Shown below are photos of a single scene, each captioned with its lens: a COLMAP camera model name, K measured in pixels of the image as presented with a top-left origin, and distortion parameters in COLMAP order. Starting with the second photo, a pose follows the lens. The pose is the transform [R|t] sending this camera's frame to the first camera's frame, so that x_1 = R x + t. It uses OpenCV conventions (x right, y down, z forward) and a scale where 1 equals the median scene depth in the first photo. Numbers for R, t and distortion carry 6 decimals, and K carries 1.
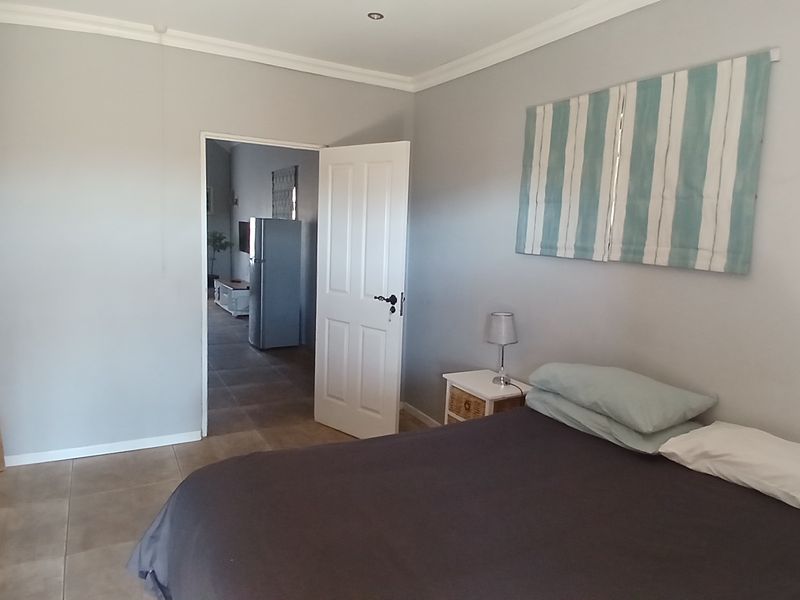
lens RADIAL K [[530.3, 0, 414.5], [0, 530.3, 288.6], [0, 0, 1]] dist [0.036908, -0.072410]
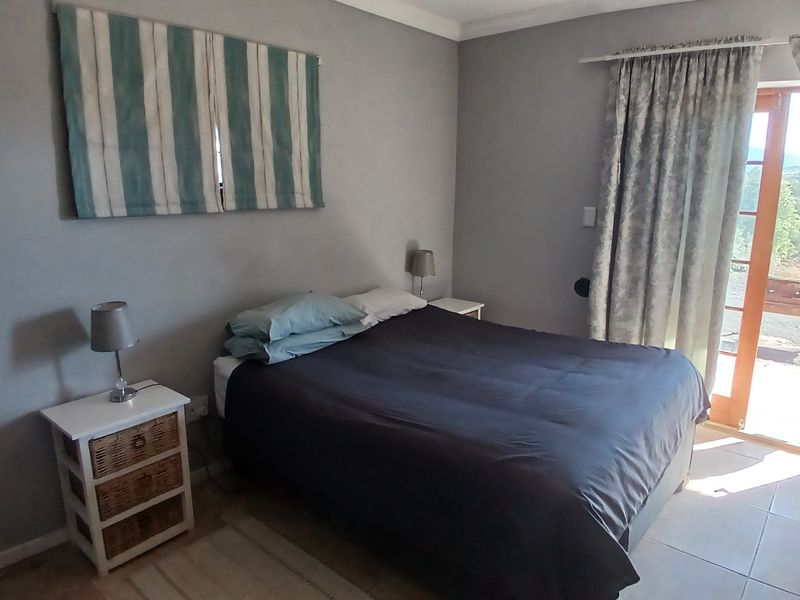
lens RADIAL K [[530.3, 0, 414.5], [0, 530.3, 288.6], [0, 0, 1]] dist [0.036908, -0.072410]
pose [[-0.341324, -0.240133, 0.908754, -0.769453], [0.086247, 0.954736, 0.284677, -0.178997], [-0.935981, 0.175544, -0.305163, 1.043269]]
